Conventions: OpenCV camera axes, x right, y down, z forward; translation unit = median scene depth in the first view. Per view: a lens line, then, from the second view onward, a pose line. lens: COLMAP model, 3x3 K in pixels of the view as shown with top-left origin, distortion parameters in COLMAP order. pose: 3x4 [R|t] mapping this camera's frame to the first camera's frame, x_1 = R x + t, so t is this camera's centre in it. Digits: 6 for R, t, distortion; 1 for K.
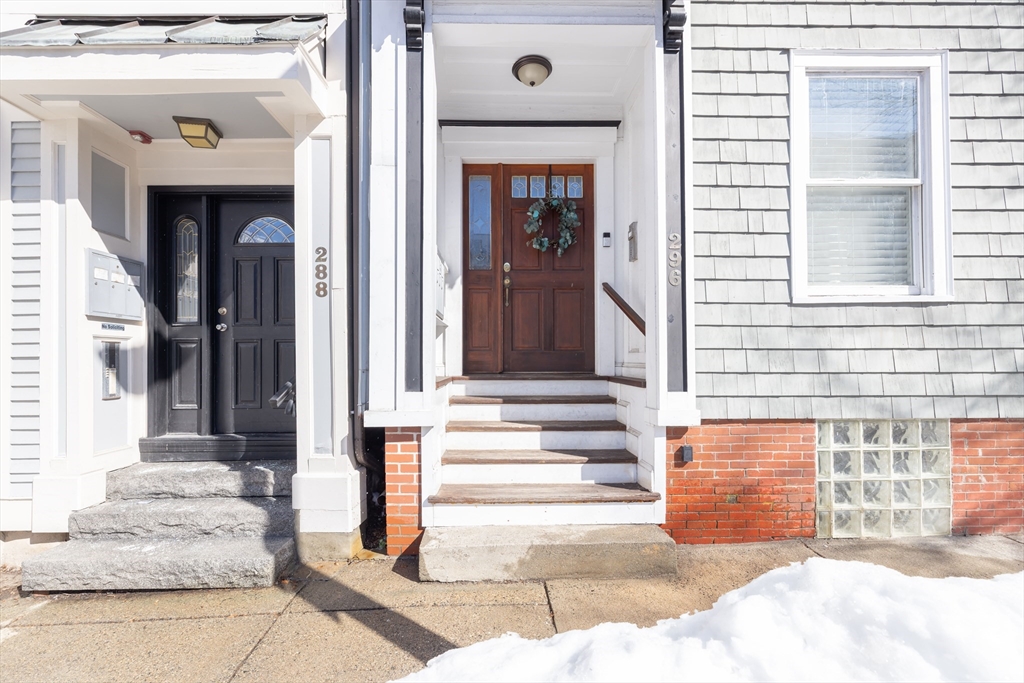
lens RADIAL K [[410.2, 0, 509.5], [0, 410.2, 352.1], [0, 0, 1]] dist [-0.000081, 0.000328]
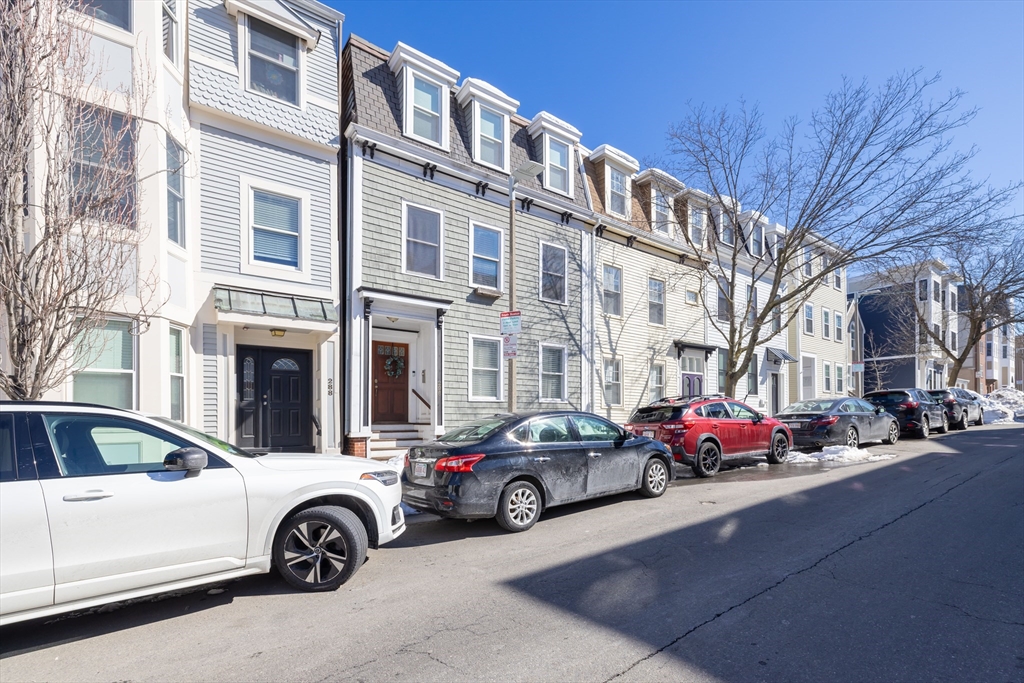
lens RADIAL K [[452.7, 0, 495.6], [0, 452.7, 410.7], [0, 0, 1]] dist [0.001289, -0.000555]
pose [[0.837490, 0.008805, 0.546382, -1.173450], [-0.008620, 0.999959, -0.002902, -0.025040], [-0.546385, -0.002280, 0.837531, -2.250771]]
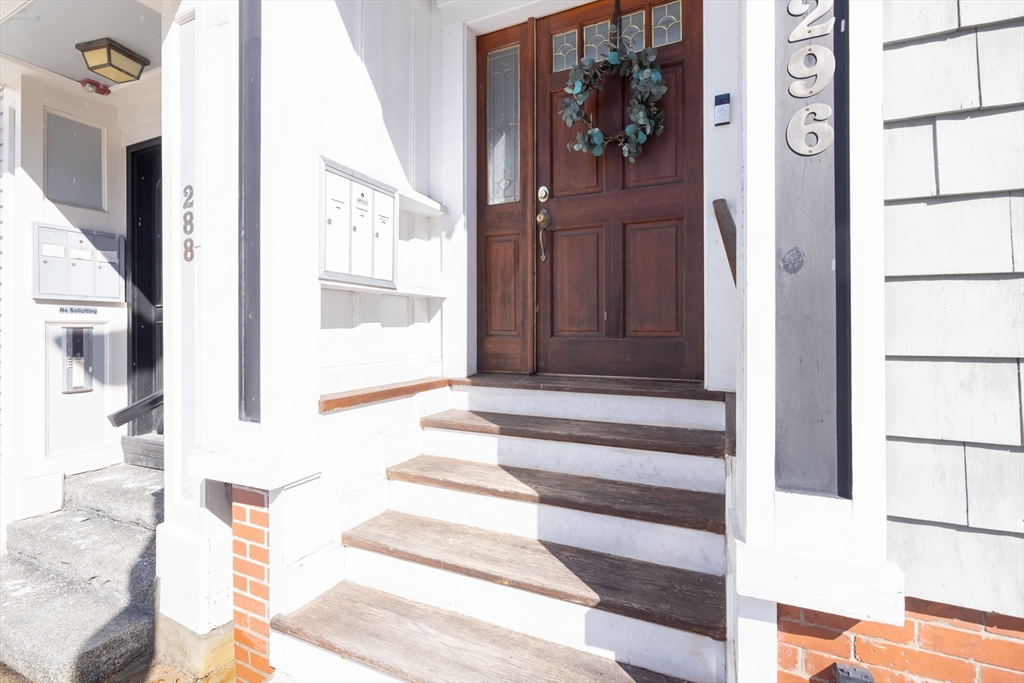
lens RADIAL K [[452.7, 0, 522.2], [0, 452.7, 327.6], [0, 0, 1]] dist [0.001289, -0.000555]
pose [[0.908149, 0.000116, -0.418646, 0.301331], [0.004149, 0.999948, 0.009277, -0.029152], [0.418626, -0.010162, 0.908102, 0.509435]]
